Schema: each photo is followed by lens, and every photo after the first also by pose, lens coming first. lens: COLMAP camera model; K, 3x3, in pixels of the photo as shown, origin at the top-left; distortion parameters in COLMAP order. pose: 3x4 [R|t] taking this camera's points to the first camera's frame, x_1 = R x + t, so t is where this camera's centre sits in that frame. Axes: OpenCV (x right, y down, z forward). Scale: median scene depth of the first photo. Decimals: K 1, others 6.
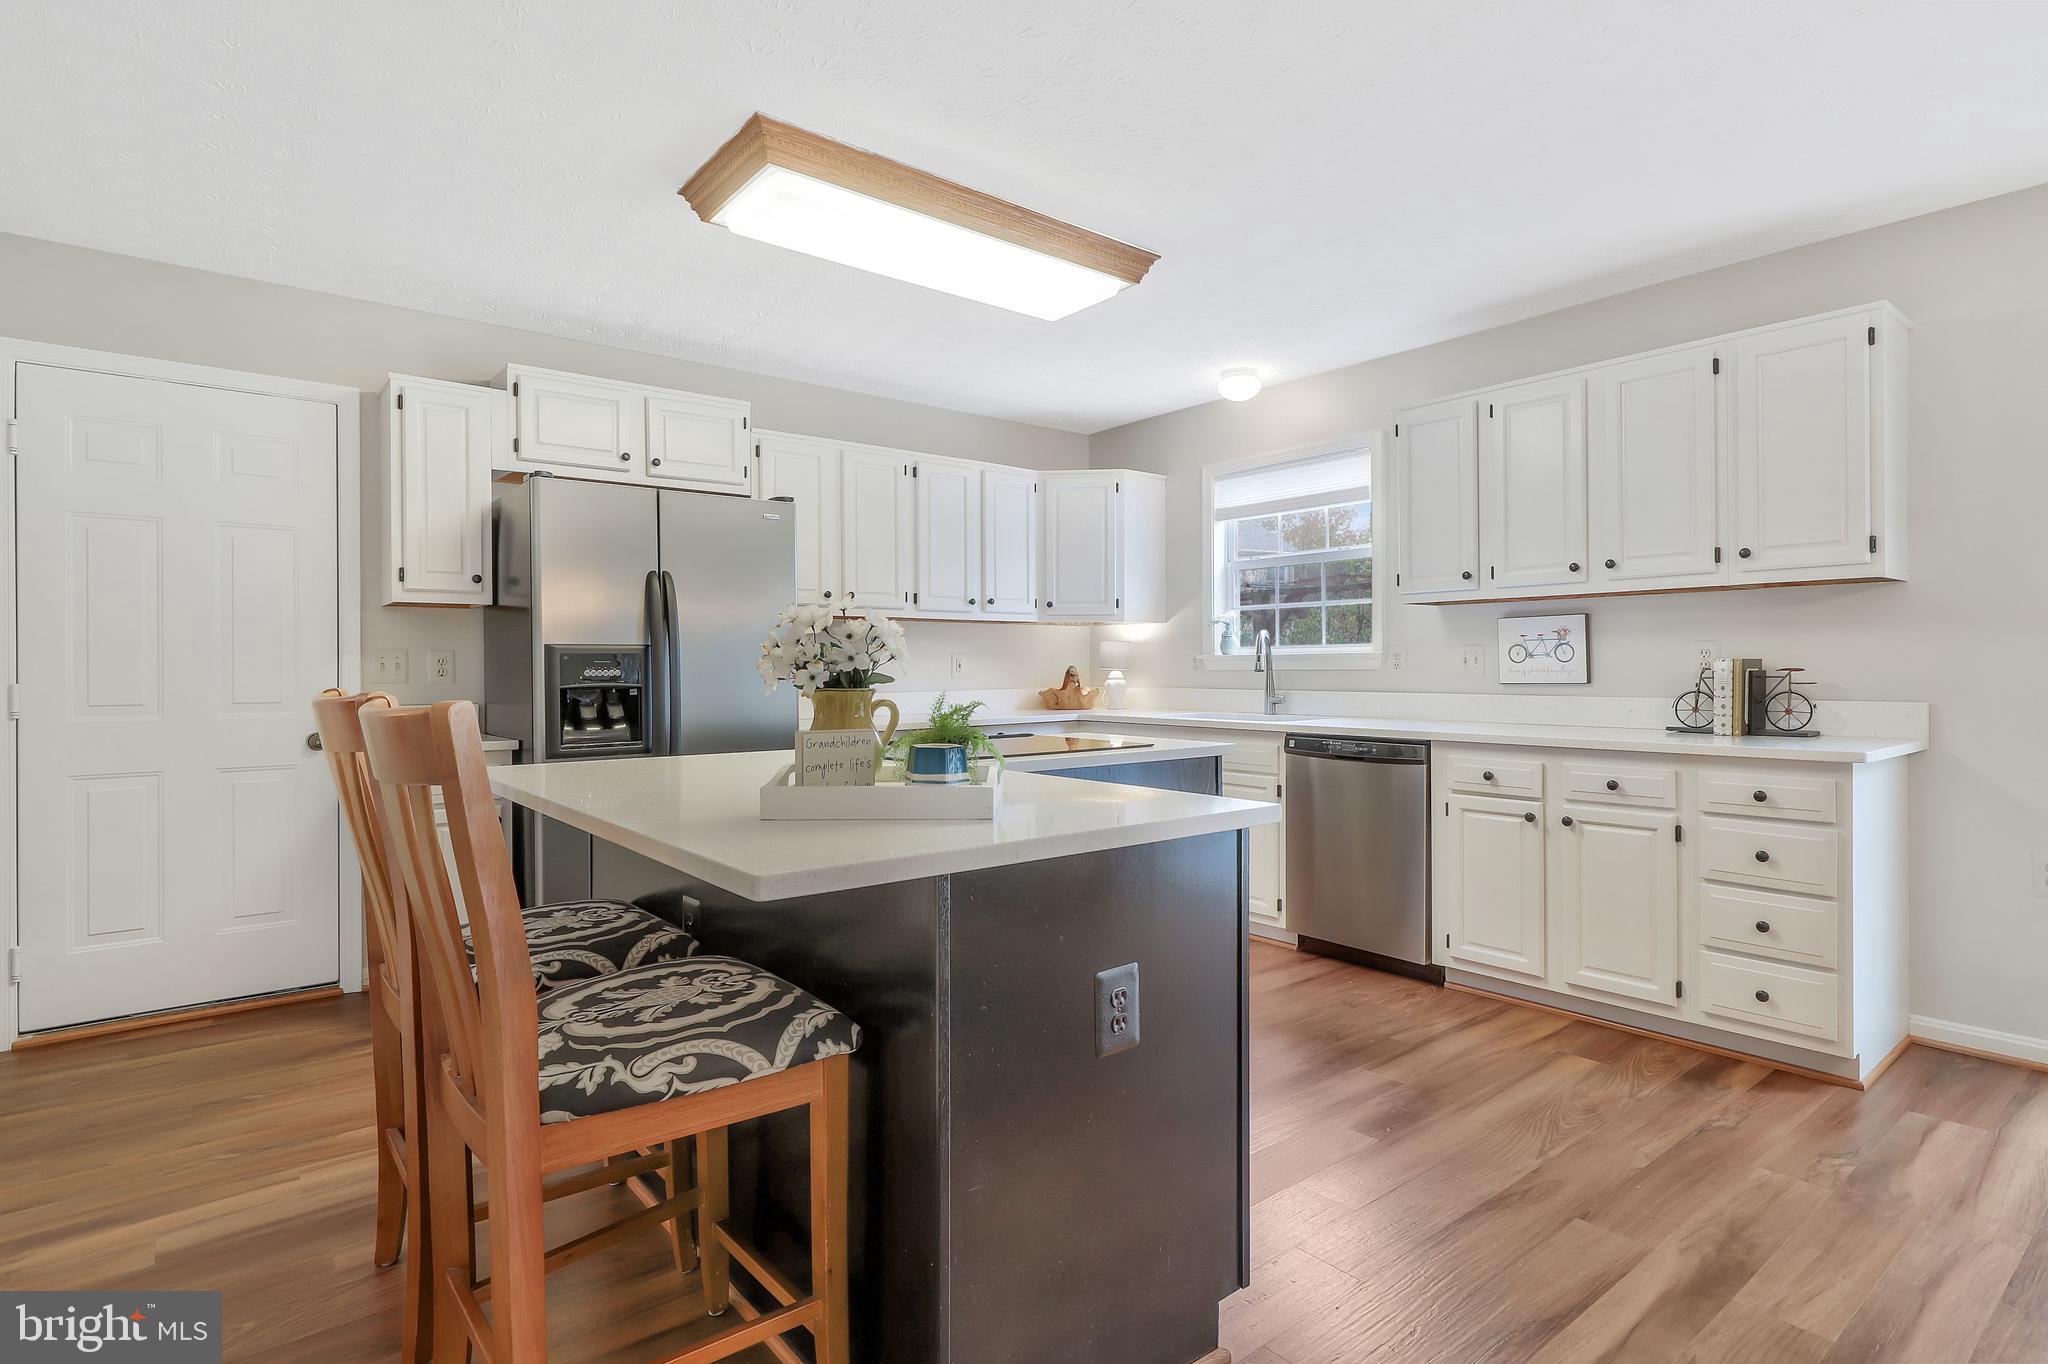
lens RADIAL K [[1018.5, 0, 1016.0], [0, 1018.5, 672.0], [0, 0, 1]] dist [0.007267, 0.002057]
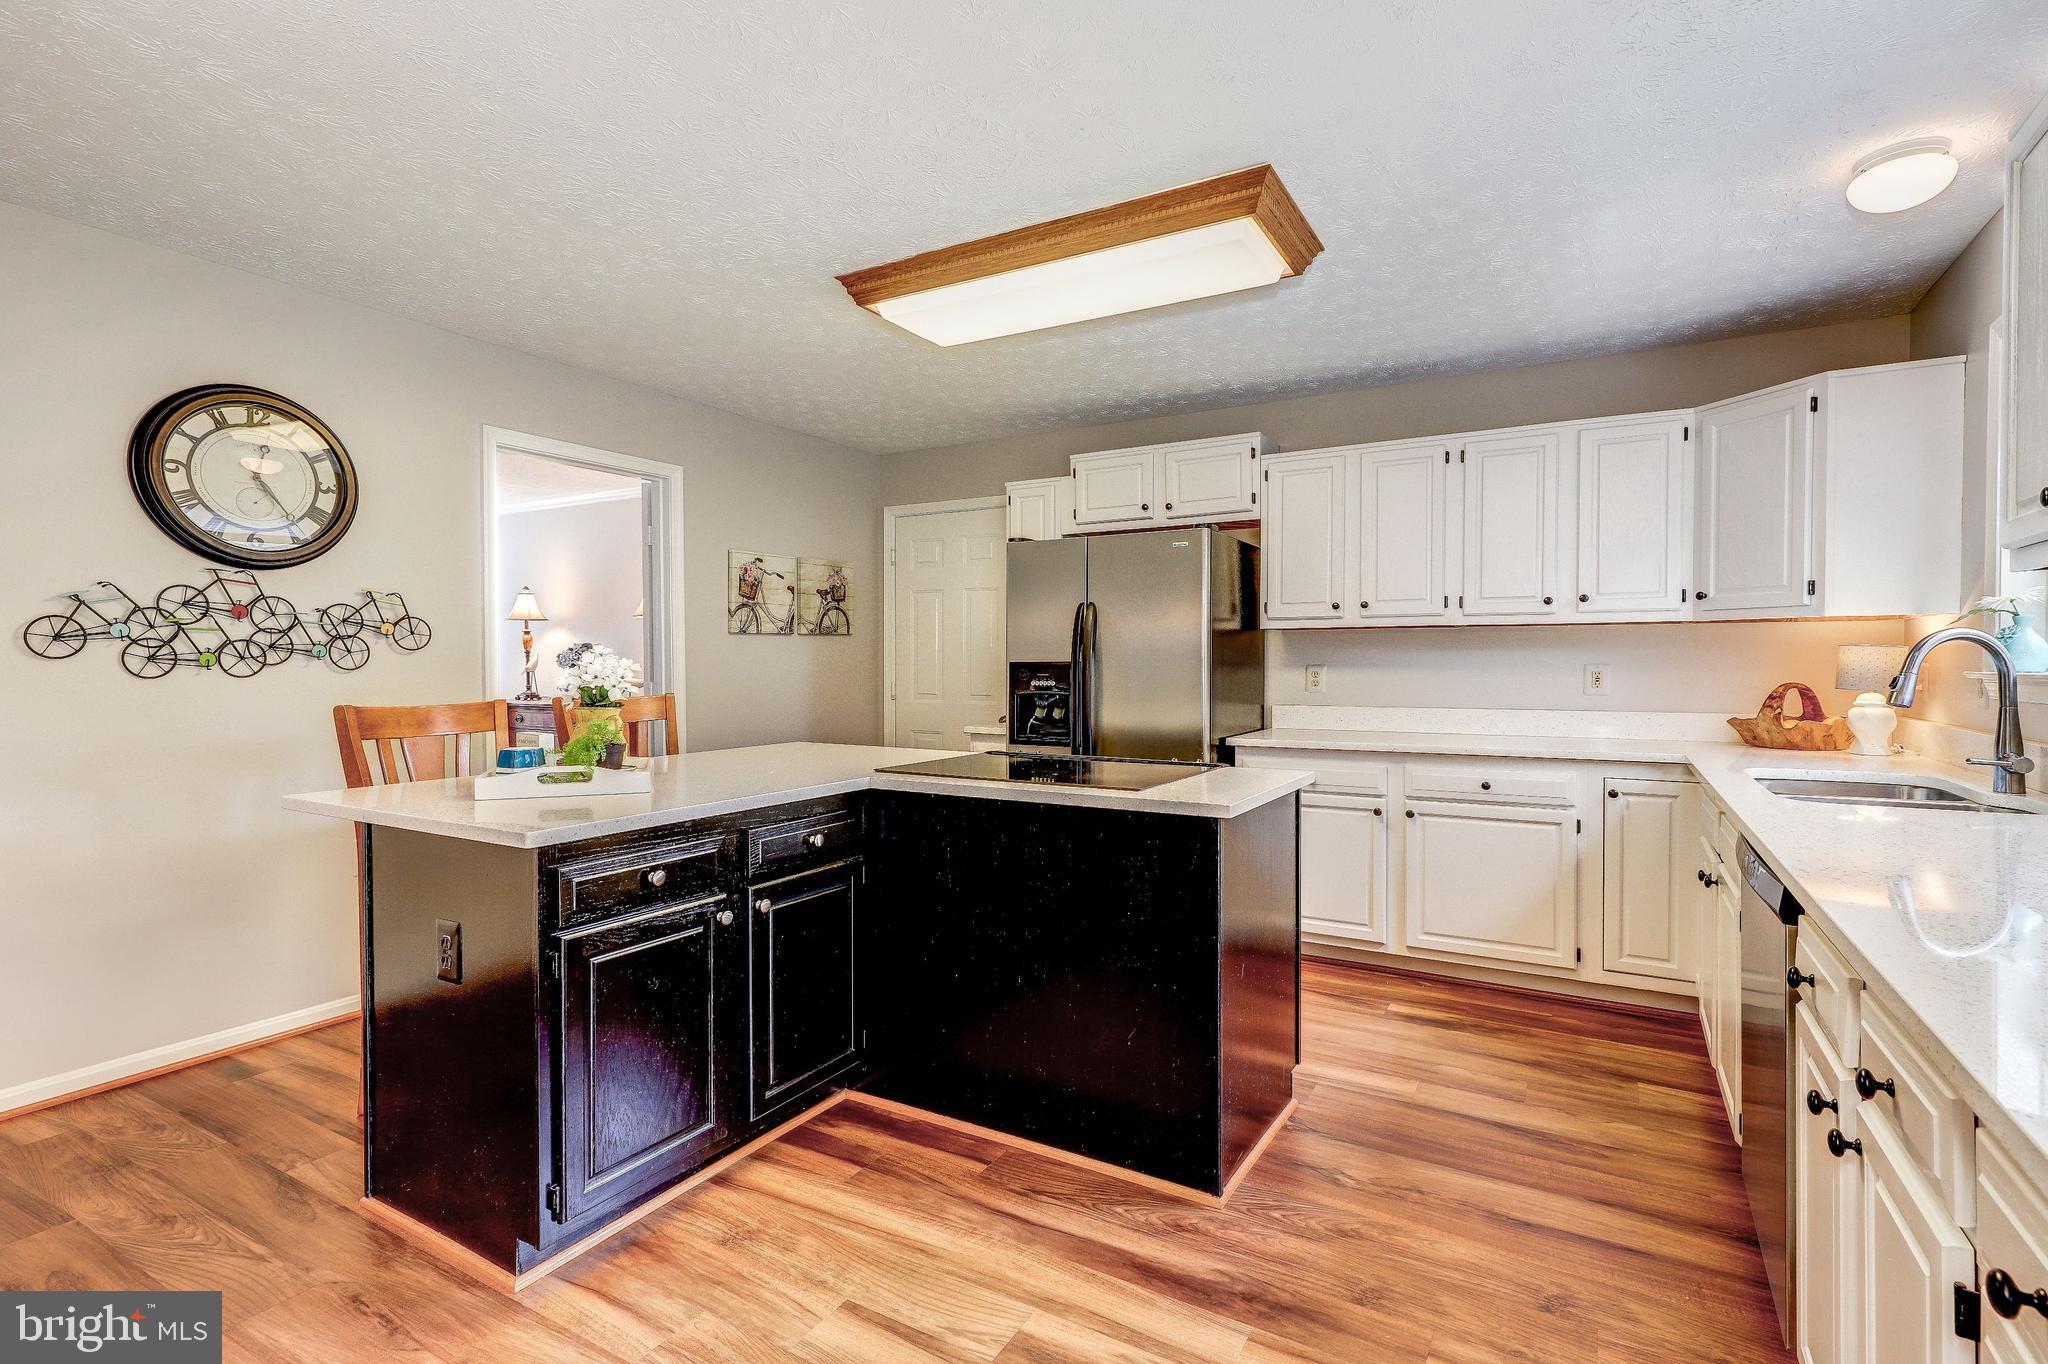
lens RADIAL K [[920.3, 0, 1119.2], [0, 920.3, 669.2], [0, 0, 1]] dist [0.009085, 0.001184]
pose [[0.409589, 0.015242, -0.912143, 0.708698], [-0.009048, 0.999879, 0.012645, -0.031986], [0.912225, 0.003074, 0.409677, 0.583838]]
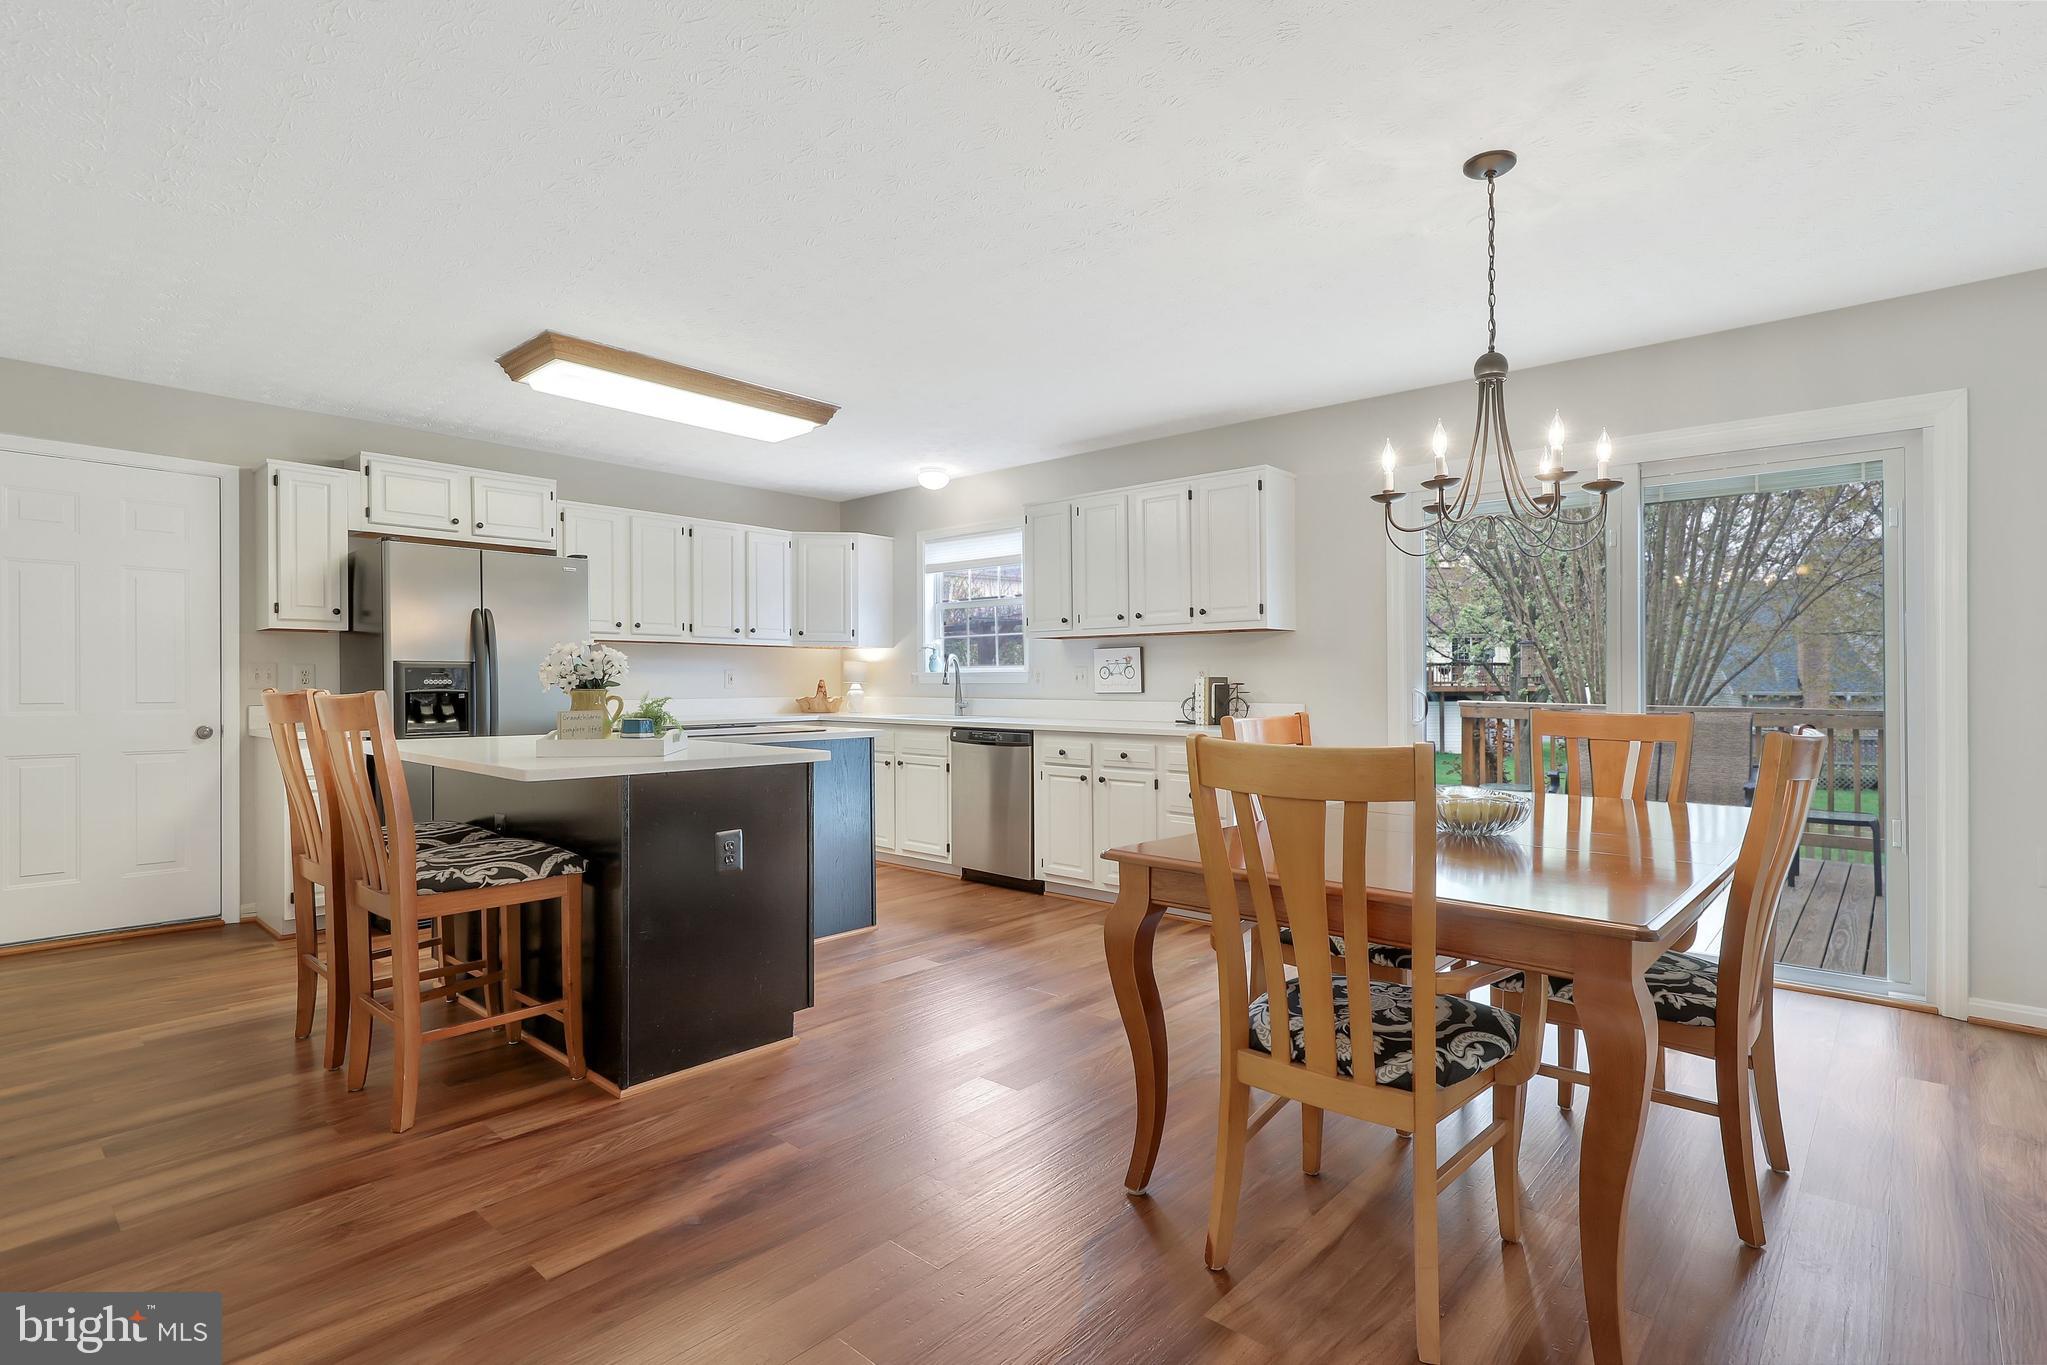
lens RADIAL K [[936.7, 0, 996.9], [0, 936.7, 692.3], [0, 0, 1]] dist [0.001863, 0.000576]
pose [[0.986744, 0.004034, 0.162236, 0.136600], [-0.004921, 0.999975, 0.005070, 0.004717], [-0.162211, -0.005801, 0.986739, -0.376989]]
